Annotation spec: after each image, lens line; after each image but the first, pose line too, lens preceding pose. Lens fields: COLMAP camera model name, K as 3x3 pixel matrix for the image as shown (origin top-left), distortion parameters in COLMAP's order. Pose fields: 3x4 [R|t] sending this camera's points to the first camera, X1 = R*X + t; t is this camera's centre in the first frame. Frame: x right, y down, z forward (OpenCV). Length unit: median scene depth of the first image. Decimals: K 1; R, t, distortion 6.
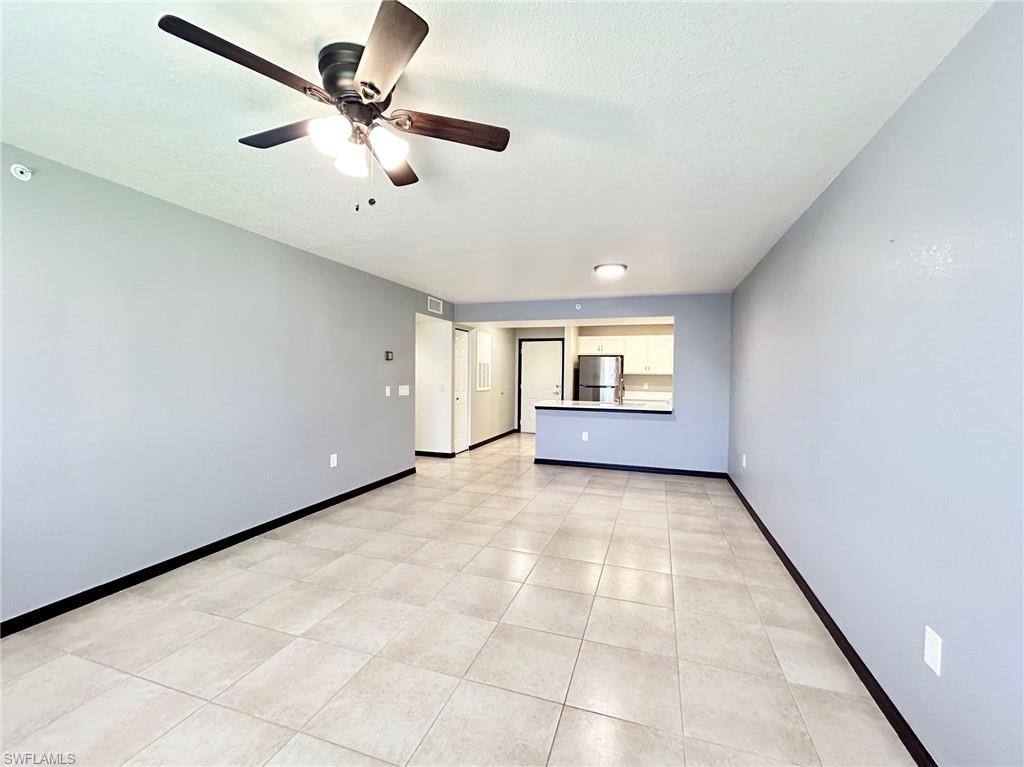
lens RADIAL K [[414.5, 0, 515.4], [0, 414.5, 385.0], [0, 0, 1]] dist [0.003824, 0.000503]
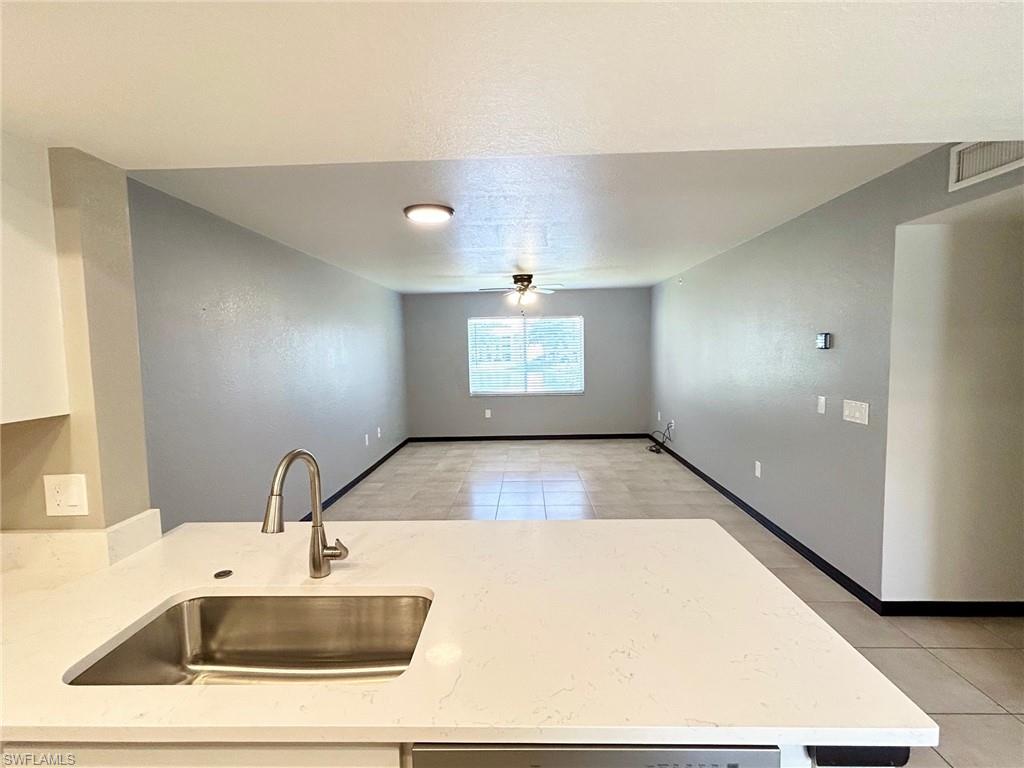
lens RADIAL K [[414.5, 0, 510.2], [0, 414.5, 380.5], [0, 0, 1]] dist [0.003824, 0.000503]
pose [[-0.952871, 0.020772, -0.302665, 0.392531], [-0.007497, 0.995736, 0.091939, -0.097949], [0.303284, 0.089875, -0.948652, 2.087696]]
